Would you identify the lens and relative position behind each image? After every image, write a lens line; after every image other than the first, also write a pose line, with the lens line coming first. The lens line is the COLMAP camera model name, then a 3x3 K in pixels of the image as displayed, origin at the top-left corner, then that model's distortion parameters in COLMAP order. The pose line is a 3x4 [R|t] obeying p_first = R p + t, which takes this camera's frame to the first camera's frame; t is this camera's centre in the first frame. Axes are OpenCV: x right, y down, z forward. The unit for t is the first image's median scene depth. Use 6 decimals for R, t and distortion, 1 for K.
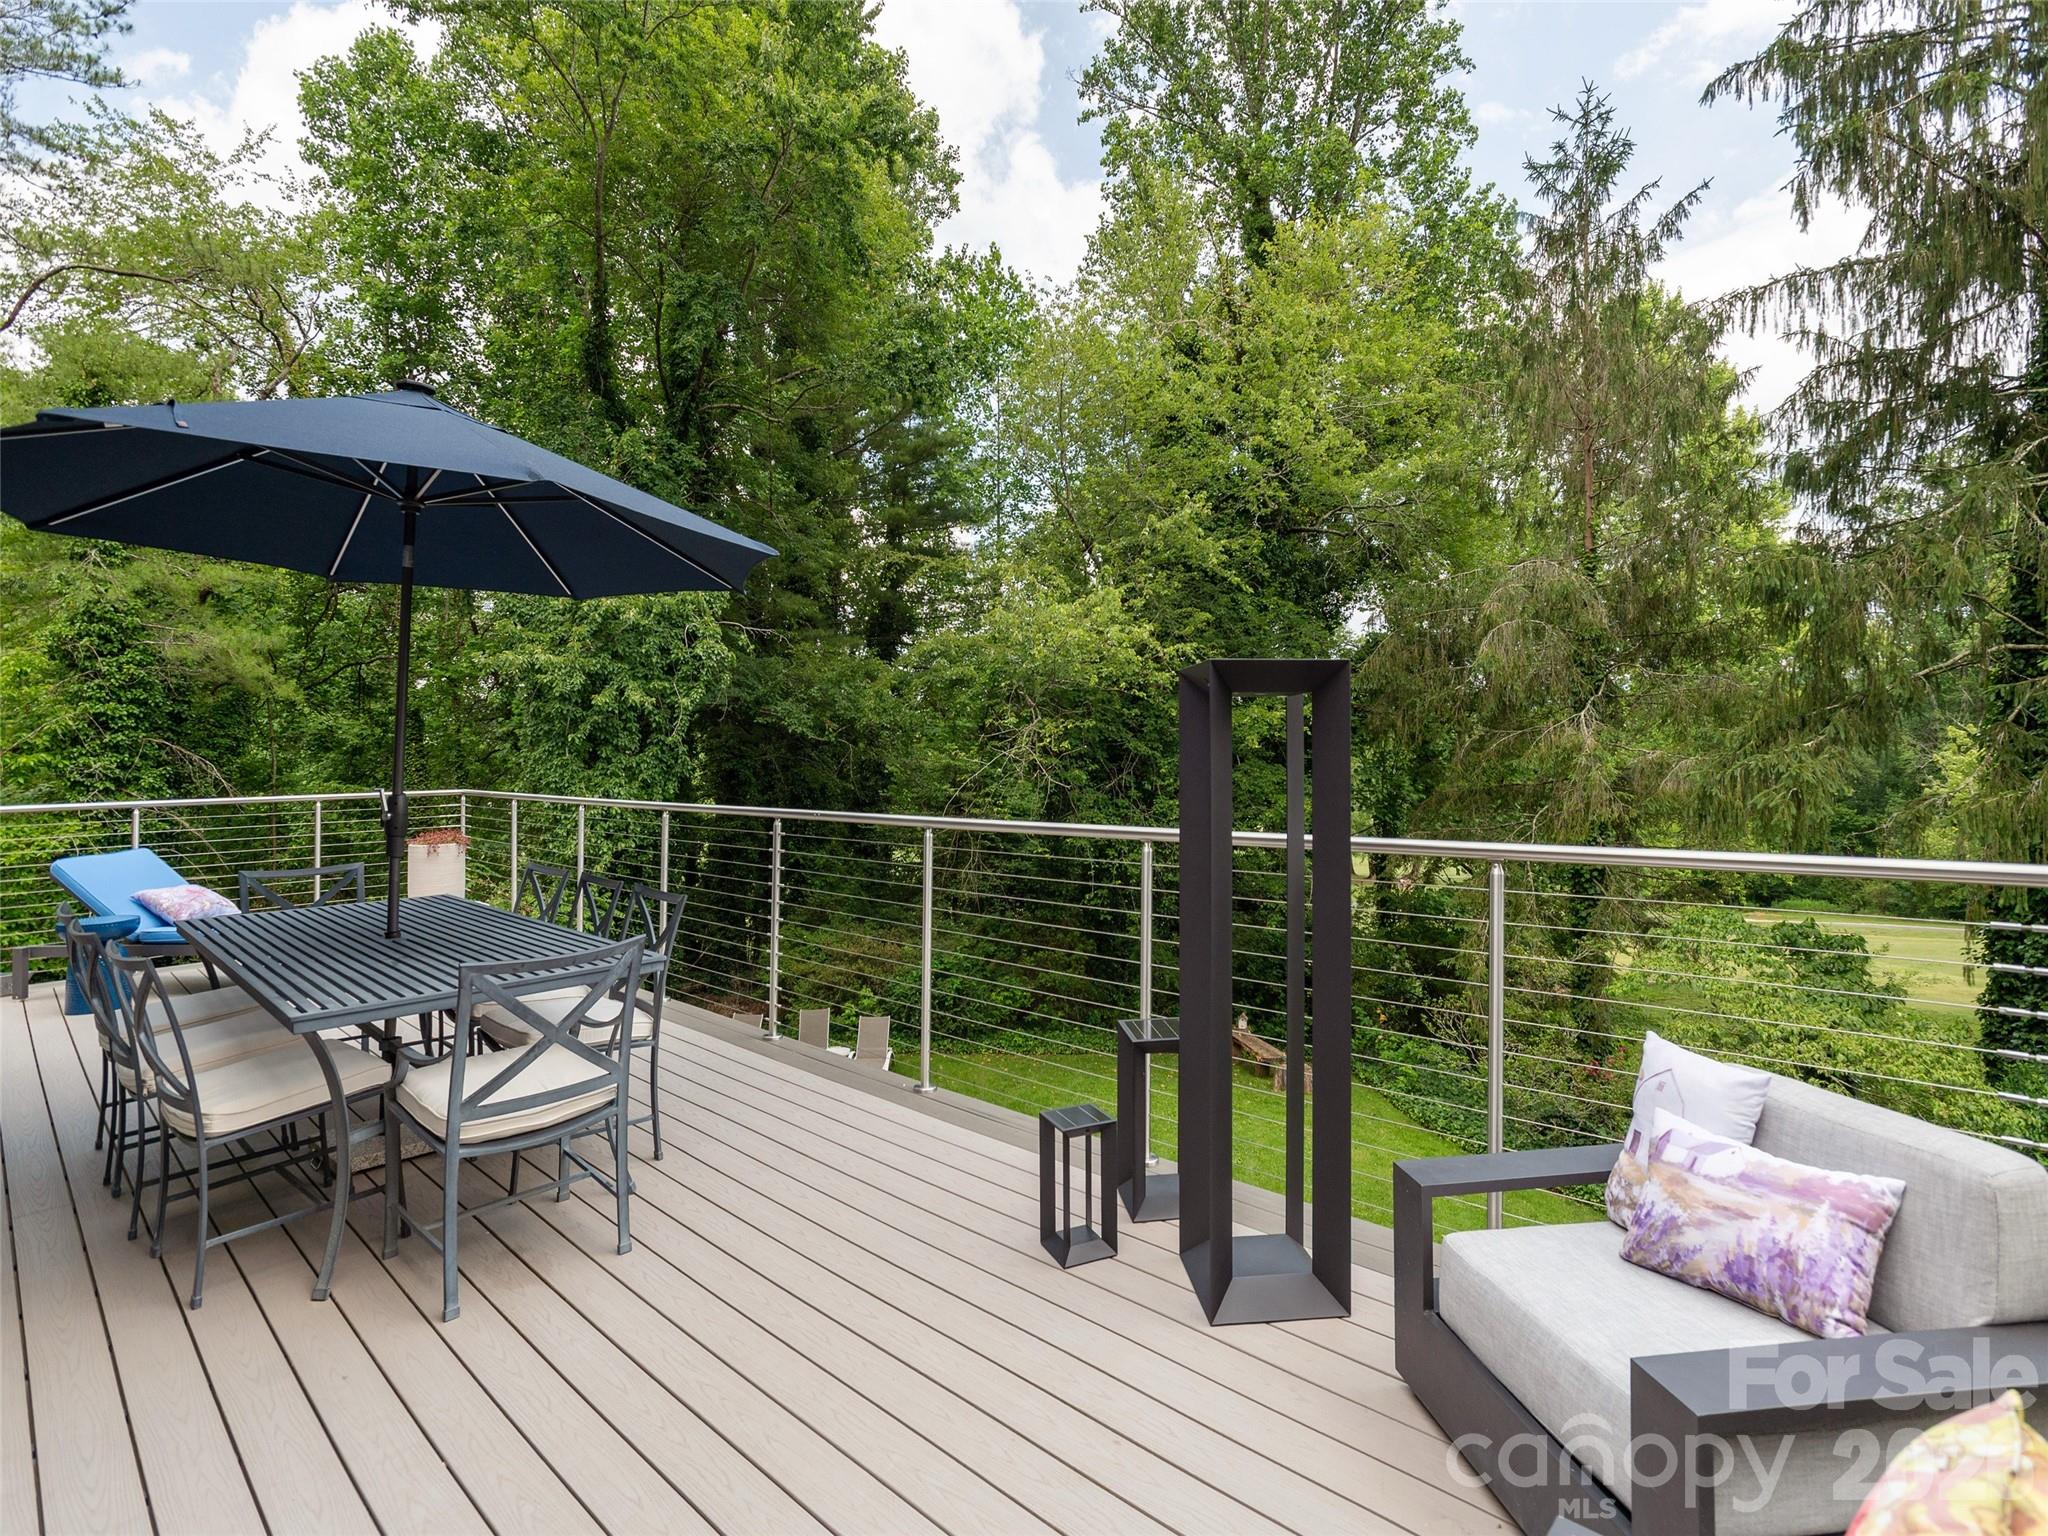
lens RADIAL K [[1002.5, 0, 1066.2], [0, 1002.5, 733.6], [0, 0, 1]] dist [-0.029128, 0.023245]
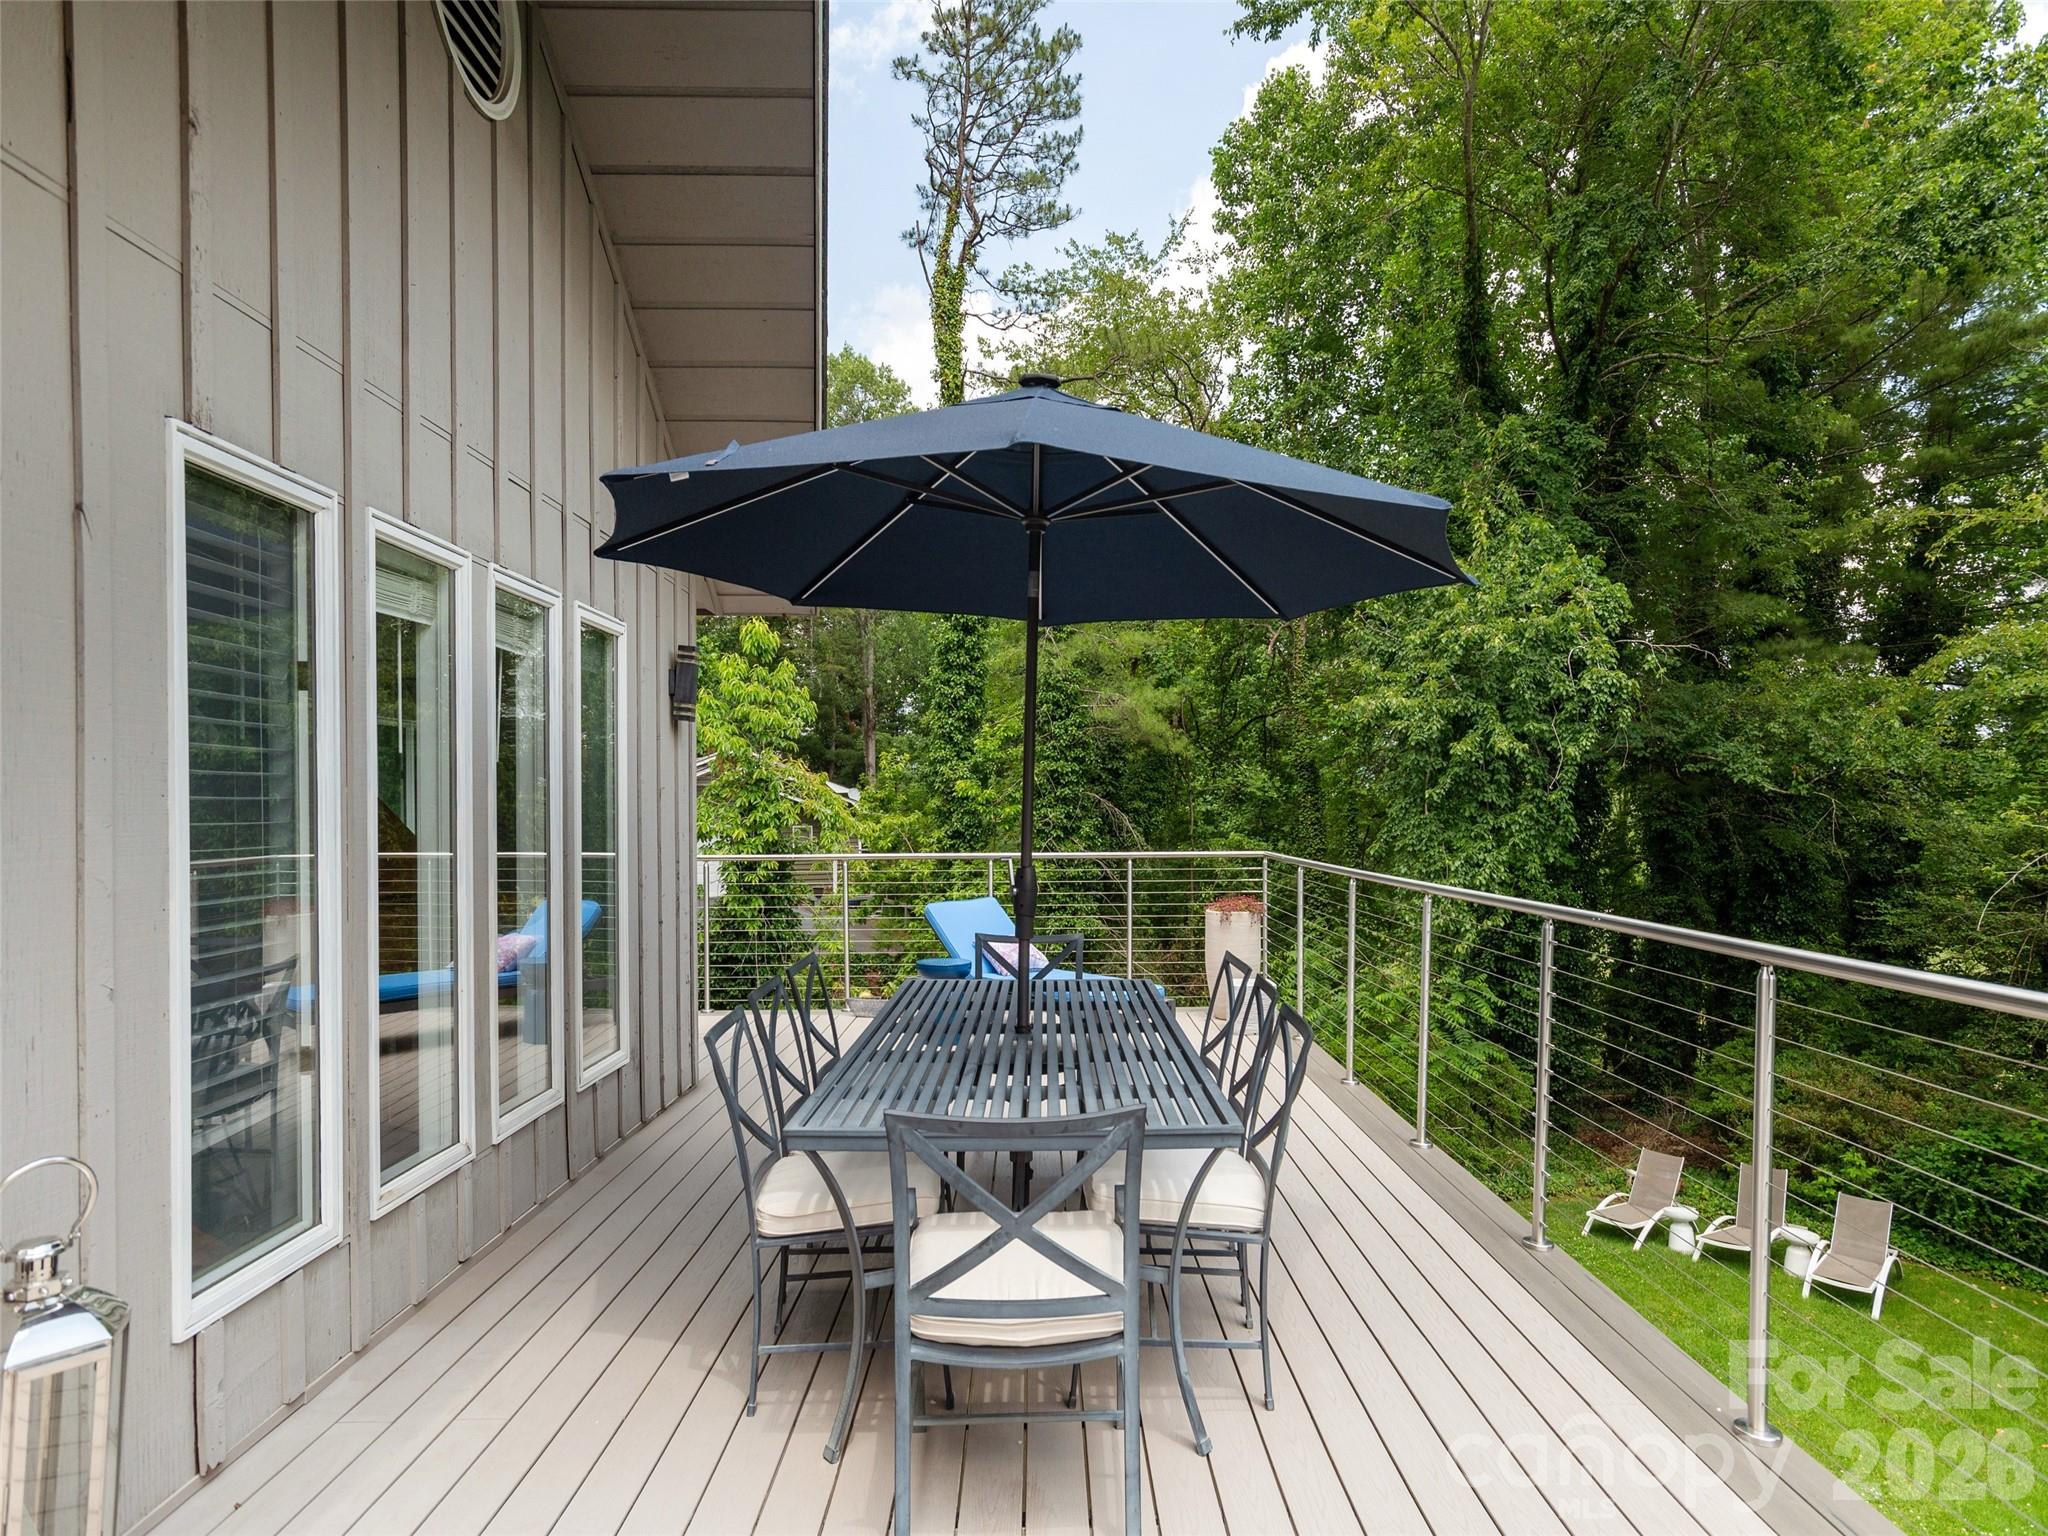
lens RADIAL K [[1145.9, 0, 1094.4], [0, 1145.9, 790.6], [0, 0, 1]] dist [0.001679, 0.003096]
pose [[0.674578, 0.002578, -0.738199, 0.032138], [0.000831, 0.999991, 0.004252, -0.002029], [0.738203, -0.003482, 0.674569, 0.114498]]
